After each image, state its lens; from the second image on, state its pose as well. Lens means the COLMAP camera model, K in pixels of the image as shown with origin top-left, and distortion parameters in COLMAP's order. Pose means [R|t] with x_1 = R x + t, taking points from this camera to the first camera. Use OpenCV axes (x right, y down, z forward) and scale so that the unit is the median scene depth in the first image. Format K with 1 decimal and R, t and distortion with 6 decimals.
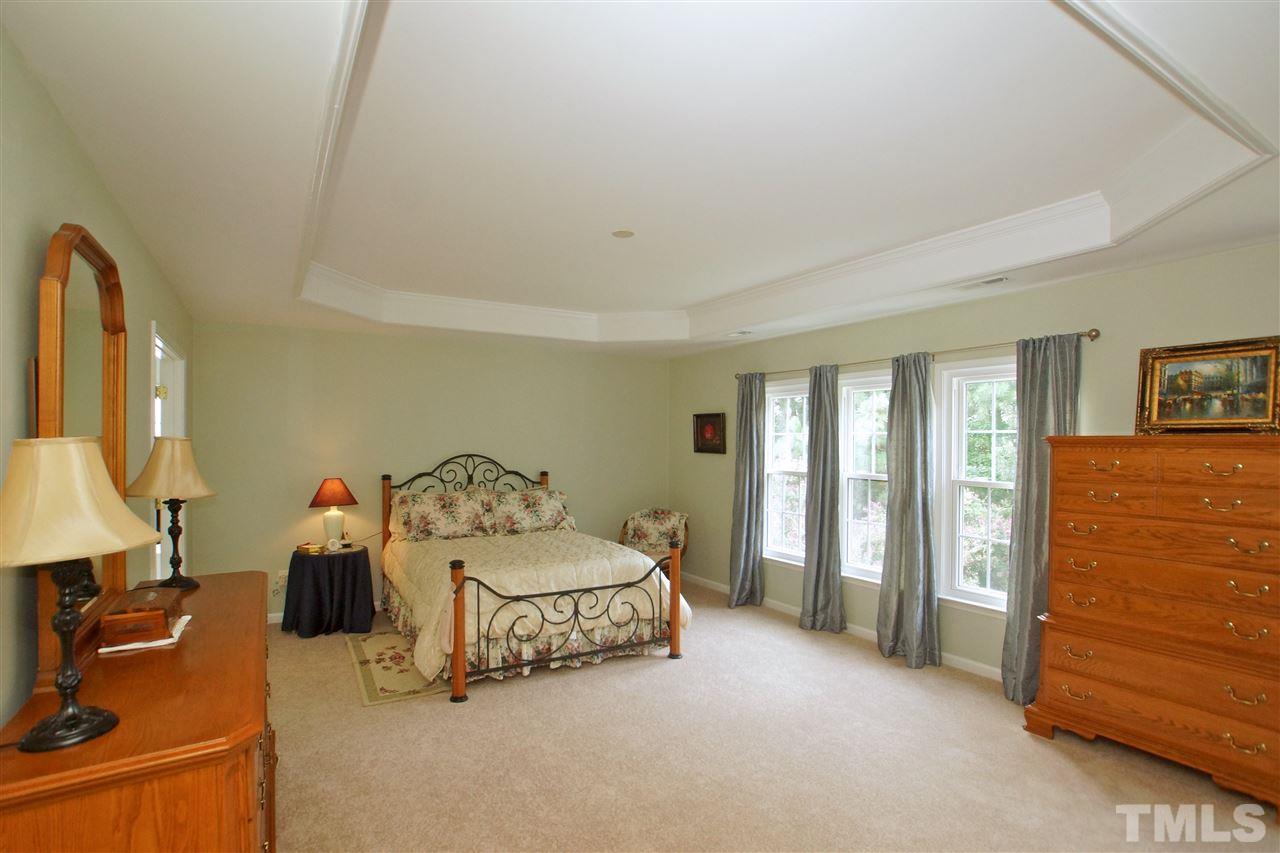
lens RADIAL K [[609.7, 0, 638.2], [0, 609.7, 444.2], [0, 0, 1]] dist [-0.063599, 0.029759]
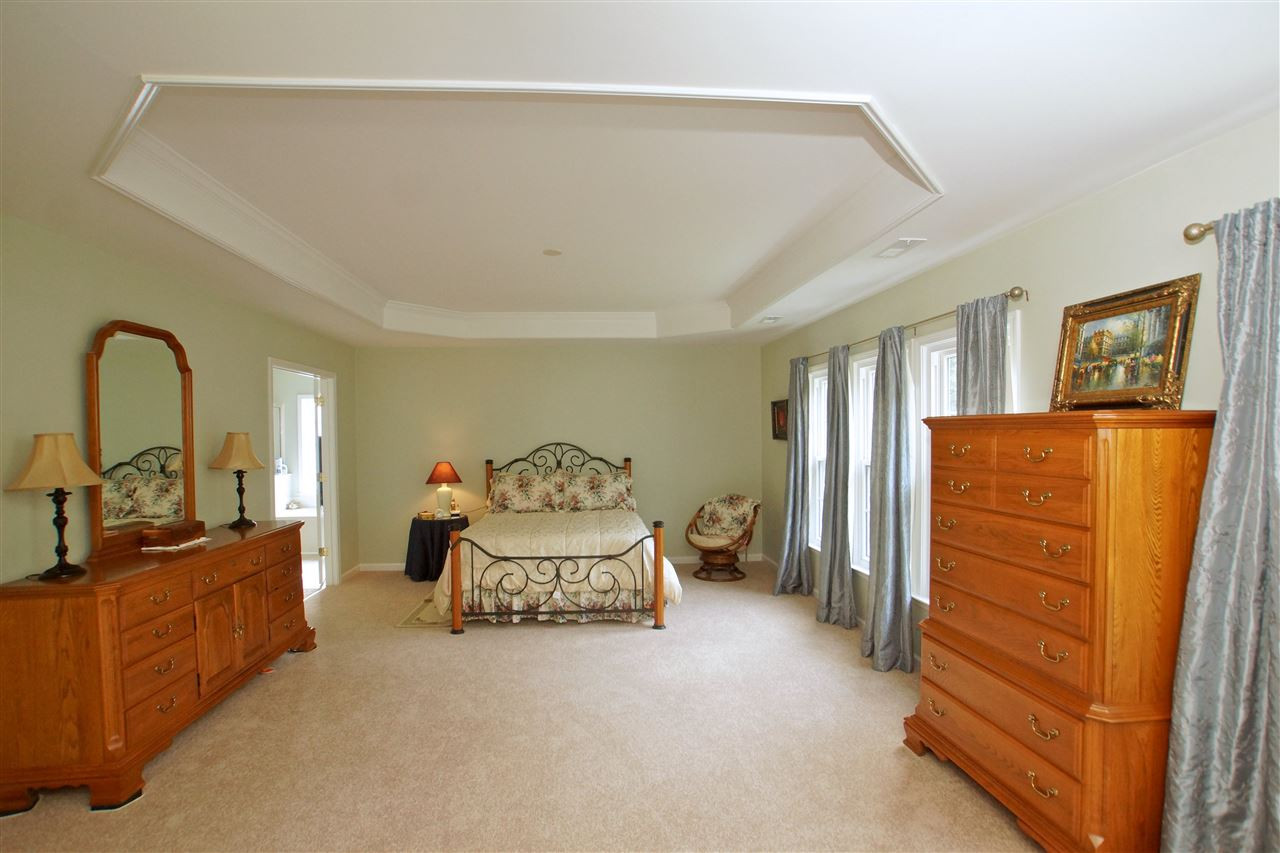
lens RADIAL K [[609.7, 0, 638.2], [0, 609.7, 444.2], [0, 0, 1]] dist [-0.063599, 0.029759]
pose [[0.899864, -0.005022, -0.436141, 0.541552], [0.012343, 0.999826, 0.013953, 0.006748], [0.435995, -0.017939, 0.899770, 0.009514]]
